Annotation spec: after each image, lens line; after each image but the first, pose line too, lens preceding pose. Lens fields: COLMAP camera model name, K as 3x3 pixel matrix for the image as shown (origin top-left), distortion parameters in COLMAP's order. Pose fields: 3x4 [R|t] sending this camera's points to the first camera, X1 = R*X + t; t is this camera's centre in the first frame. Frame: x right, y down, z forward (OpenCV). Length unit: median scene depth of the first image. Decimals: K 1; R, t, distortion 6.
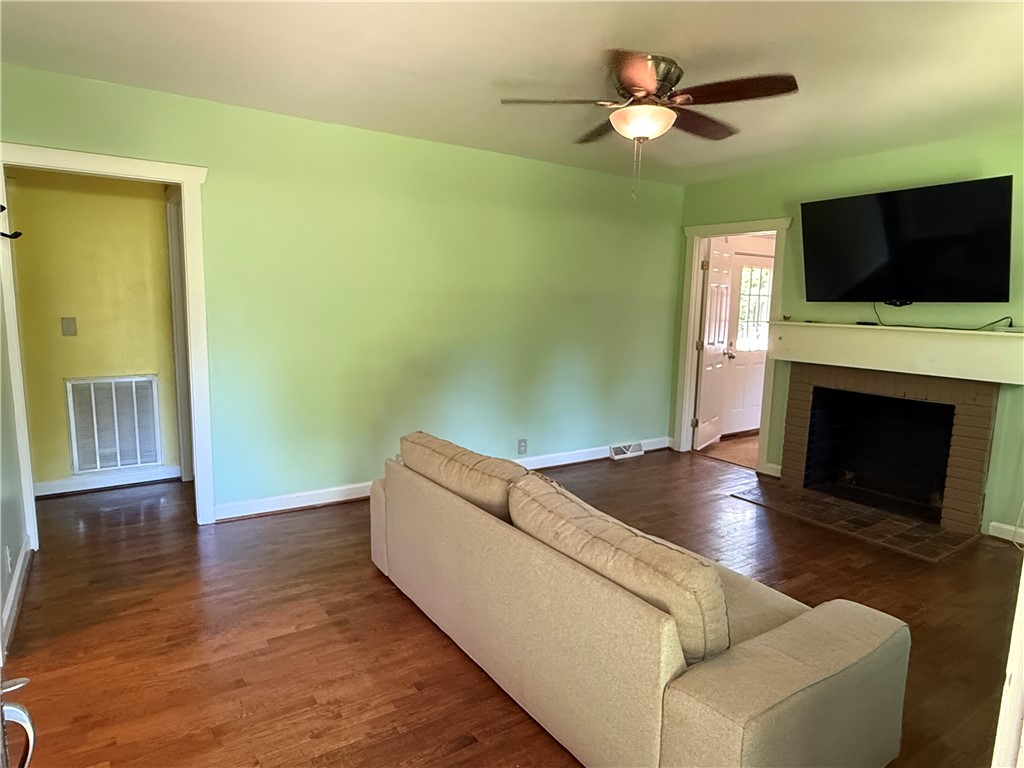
lens RADIAL K [[617.7, 0, 512.0], [0, 617.7, 384.0], [0, 0, 1]] dist [0.002866, 0.000605]
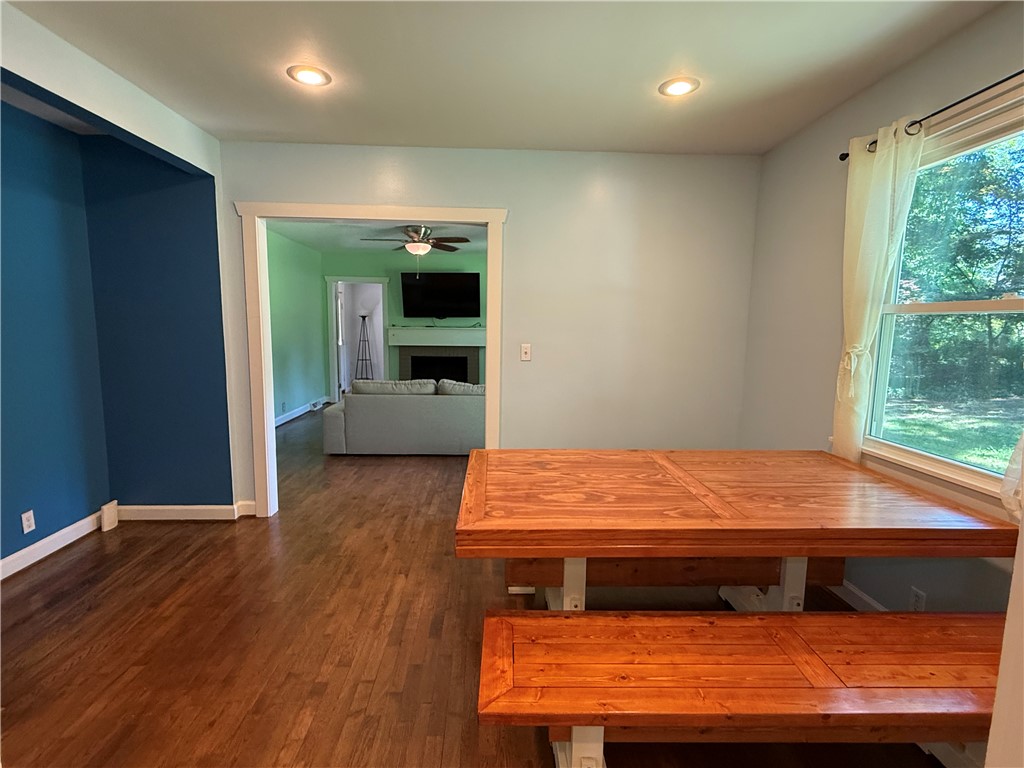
lens RADIAL K [[501.3, 0, 512.0], [0, 501.3, 384.0], [0, 0, 1]] dist [0.003385, 0.000490]
pose [[0.519758, -0.117985, 0.846127, -0.911072], [0.116271, 0.990971, 0.066759, 0.026212], [-0.846364, 0.063682, 0.528784, -0.249879]]
